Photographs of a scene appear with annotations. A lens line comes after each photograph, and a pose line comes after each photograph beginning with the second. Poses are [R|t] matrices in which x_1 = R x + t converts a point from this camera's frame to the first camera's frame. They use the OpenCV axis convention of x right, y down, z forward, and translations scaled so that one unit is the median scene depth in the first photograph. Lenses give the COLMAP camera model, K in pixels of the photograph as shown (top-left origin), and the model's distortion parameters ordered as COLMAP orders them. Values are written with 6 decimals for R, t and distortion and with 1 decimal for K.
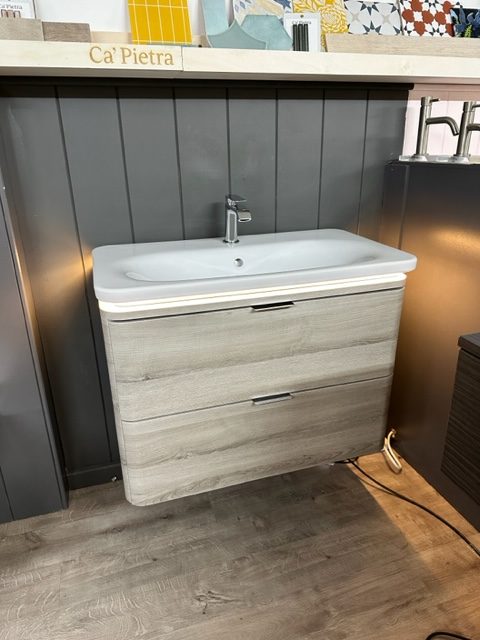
lens RADIAL K [[451.0, 0, 240.8], [0, 451.0, 322.1], [0, 0, 1]] dist [0.042793, -0.048875]
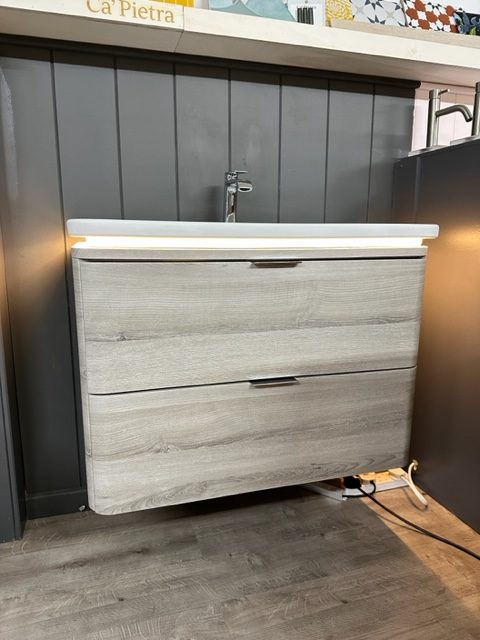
lens RADIAL K [[451.0, 0, 236.9], [0, 451.0, 319.2], [0, 0, 1]] dist [0.042793, -0.048875]
pose [[0.999733, 0.021246, -0.009091, 0.005622], [-0.022560, 0.982564, -0.184549, 0.186613], [0.005011, 0.184704, 0.982781, 0.144220]]
